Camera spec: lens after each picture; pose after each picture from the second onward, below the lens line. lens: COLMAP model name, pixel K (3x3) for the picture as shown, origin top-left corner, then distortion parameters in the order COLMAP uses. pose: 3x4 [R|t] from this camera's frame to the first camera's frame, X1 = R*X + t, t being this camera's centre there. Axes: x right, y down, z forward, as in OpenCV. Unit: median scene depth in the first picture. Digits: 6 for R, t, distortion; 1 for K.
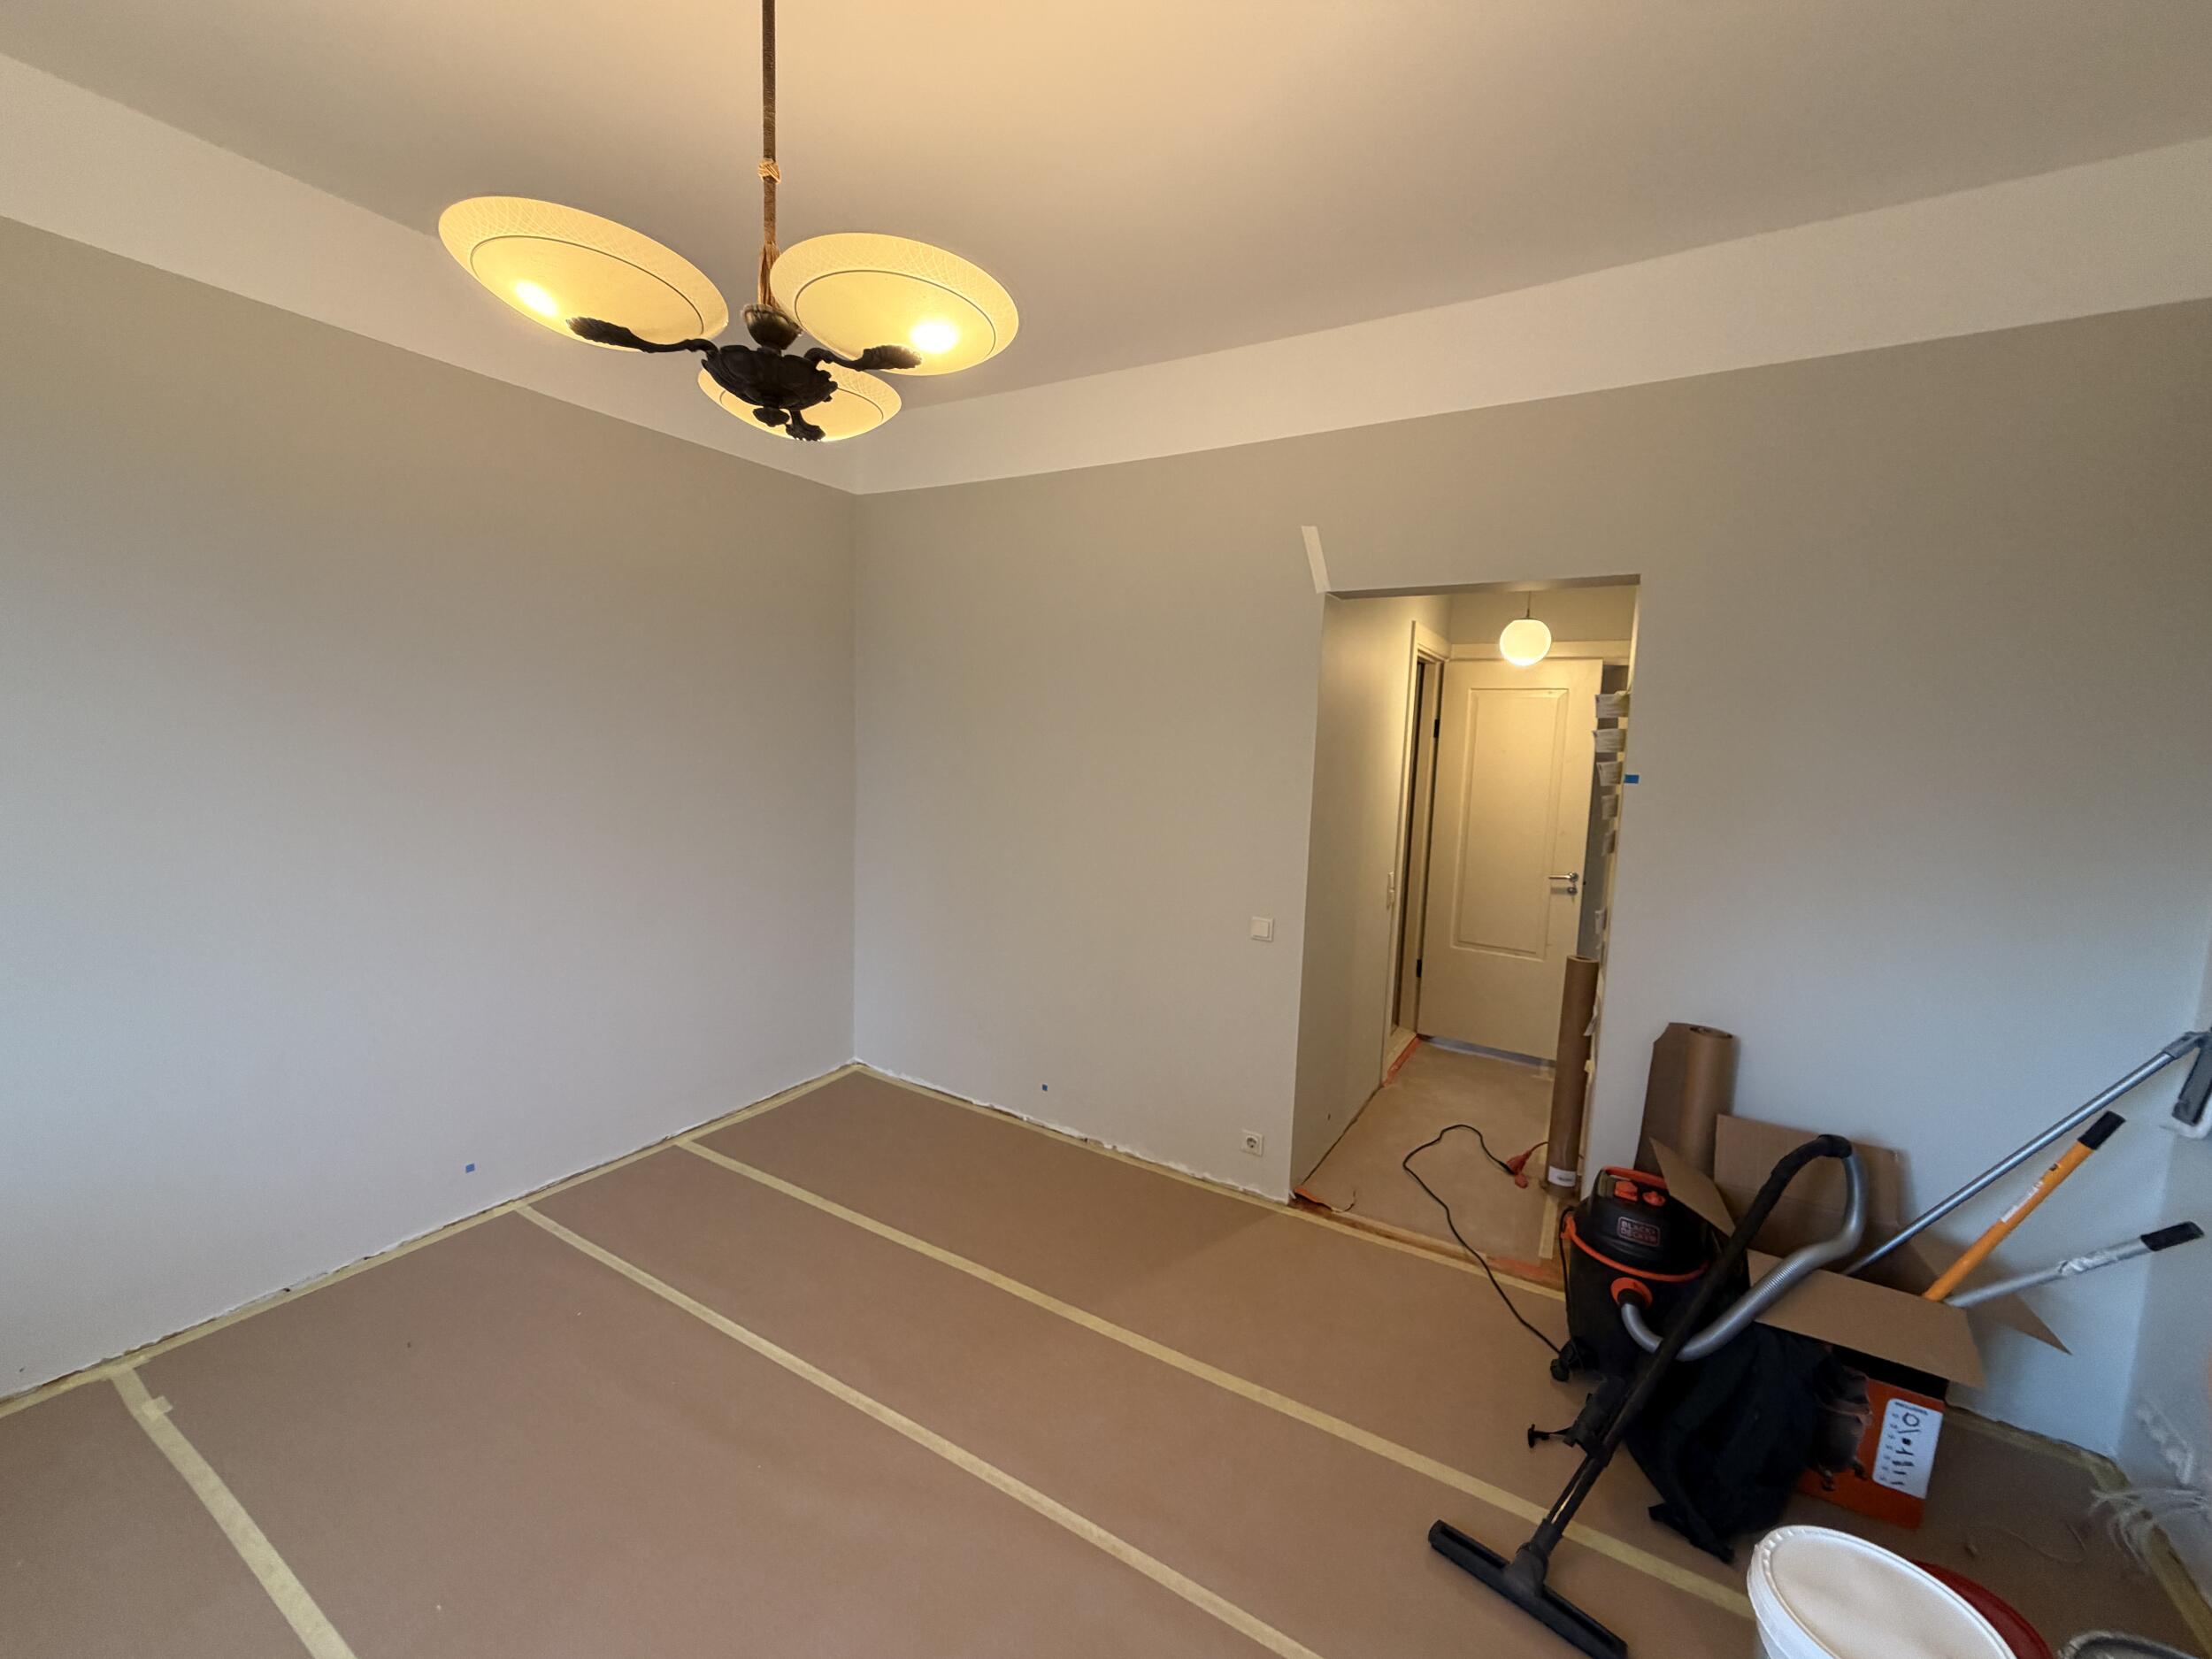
lens RADIAL K [[884.3, 0, 1107.0], [0, 884.3, 835.7], [0, 0, 1]] dist [0.000444, 0.000187]
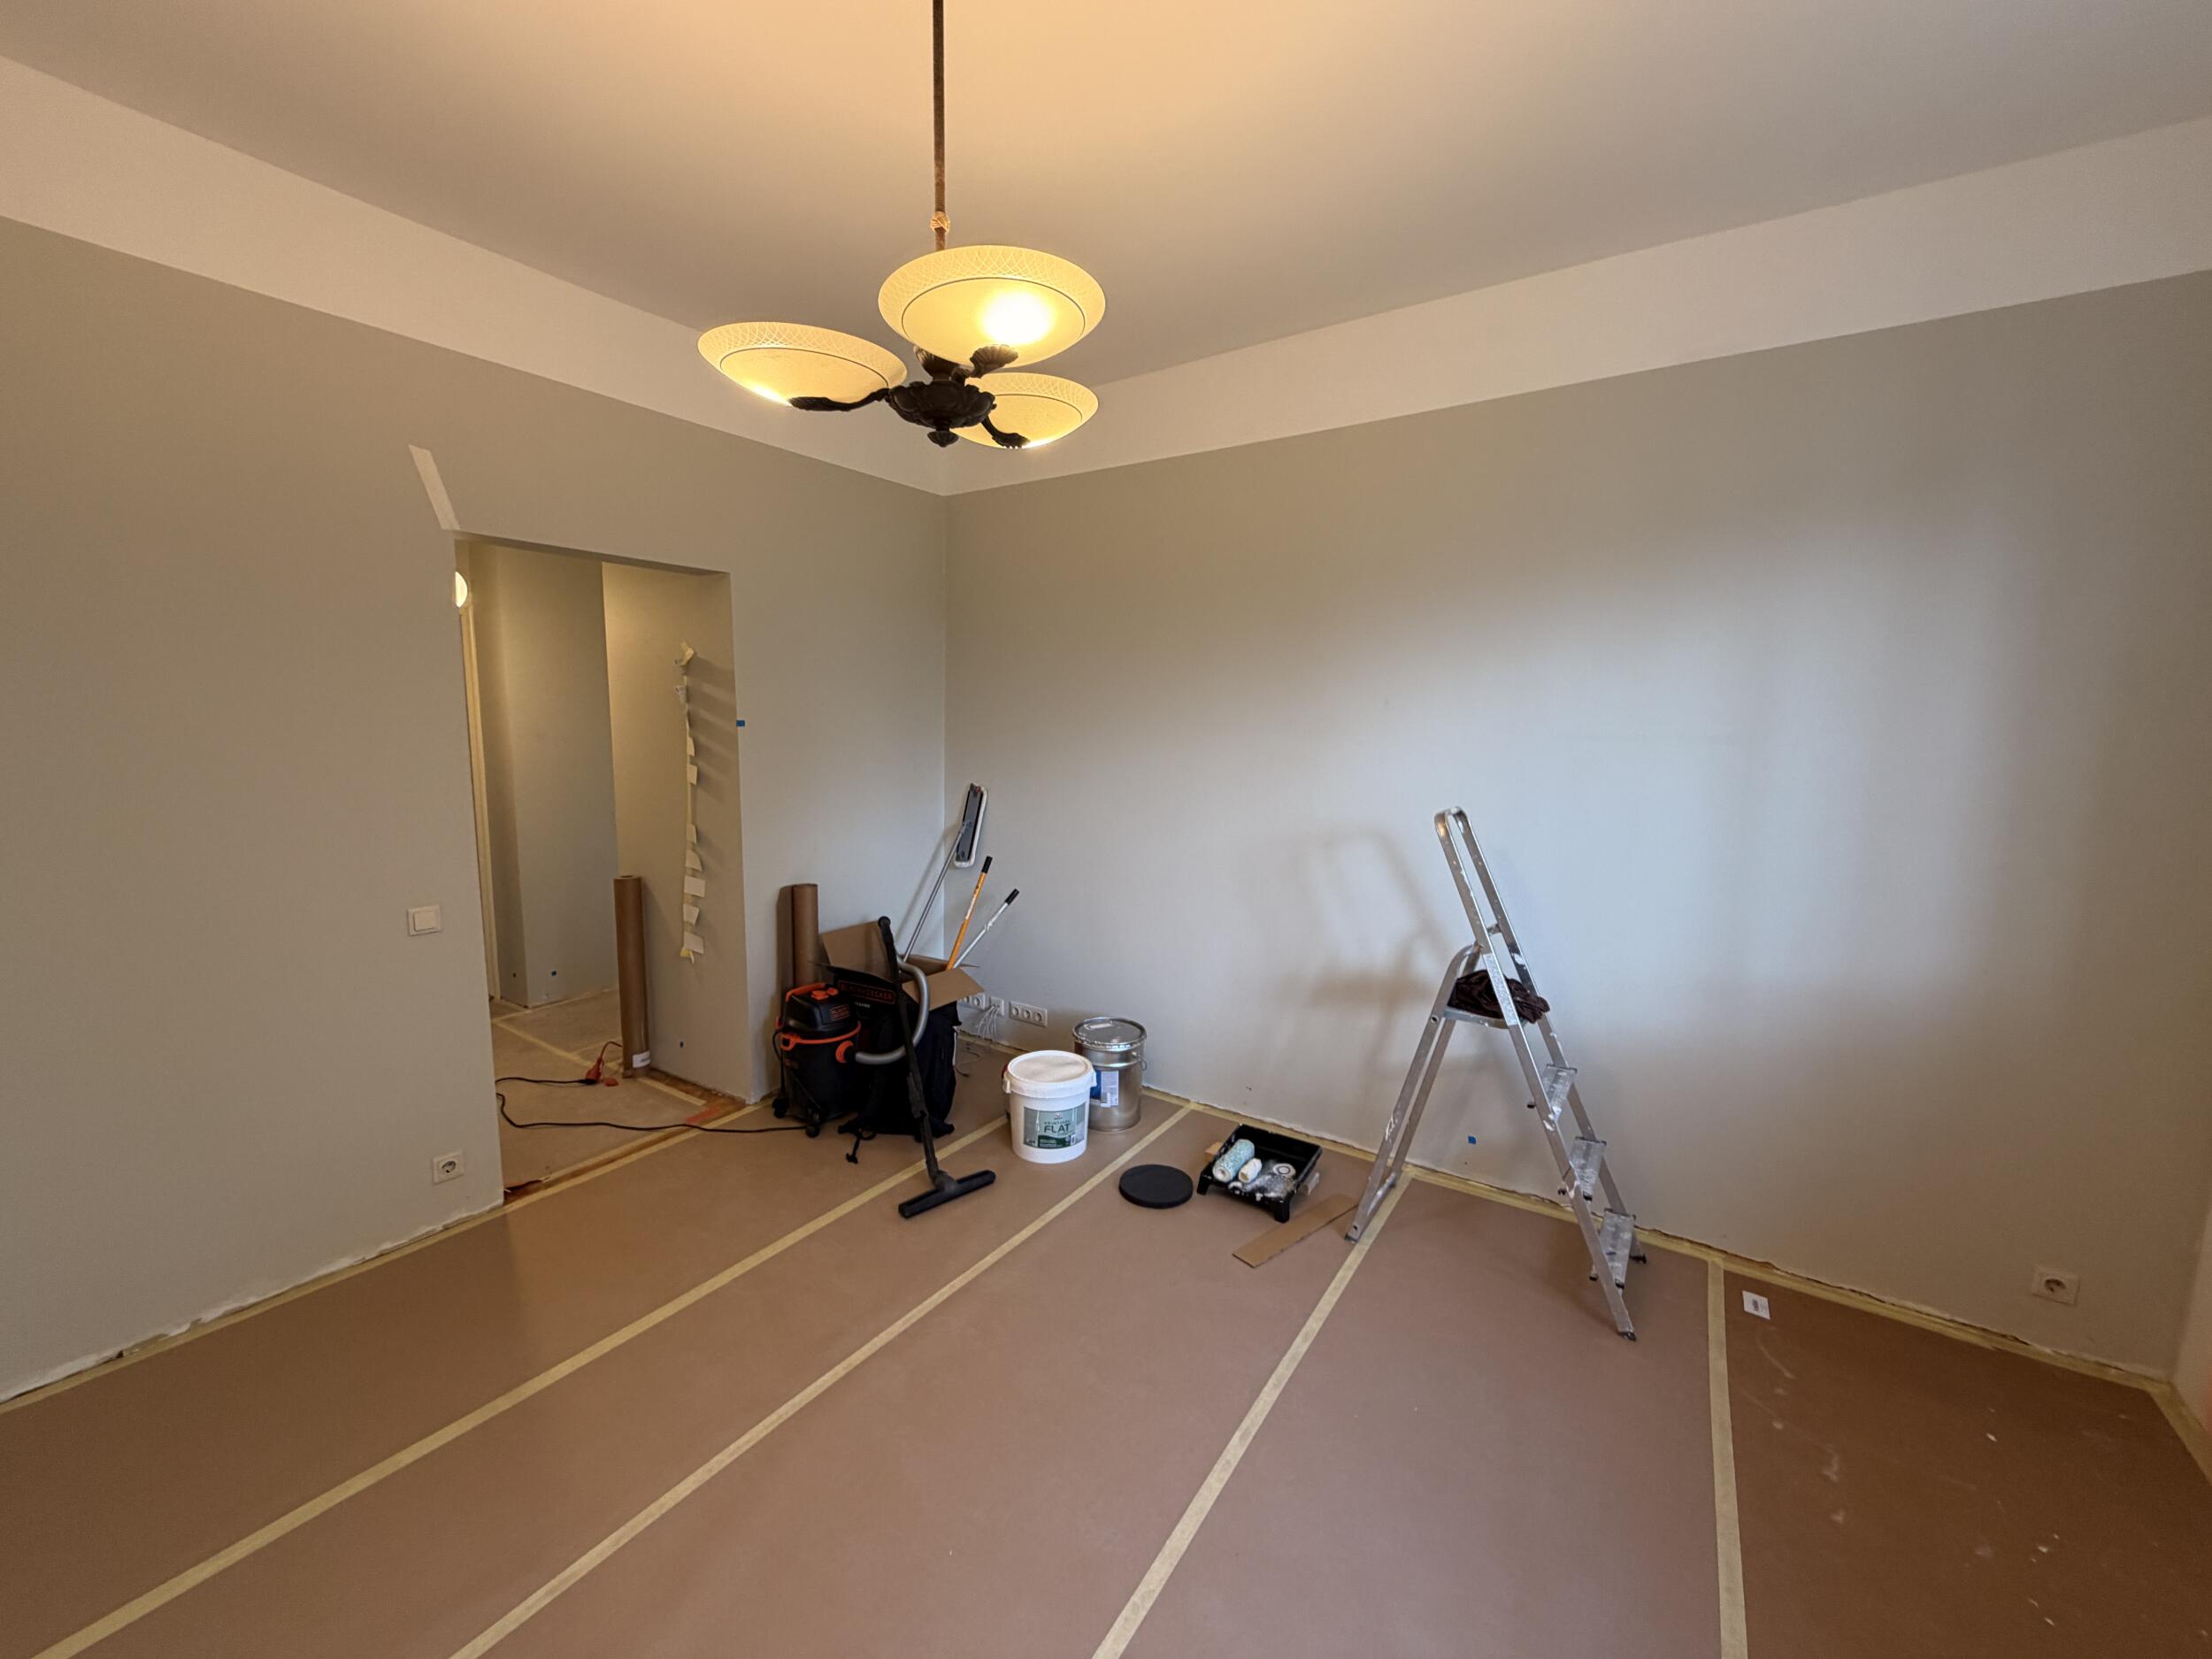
lens RADIAL K [[883.9, 0, 1102.8], [0, 883.9, 829.3], [0, 0, 1]] dist [0.001384, 0.000150]
pose [[0.048314, -0.162775, 0.985480, -0.770565], [0.094495, 0.982951, 0.157725, -0.066157], [-0.994352, 0.085503, 0.062871, 0.365101]]
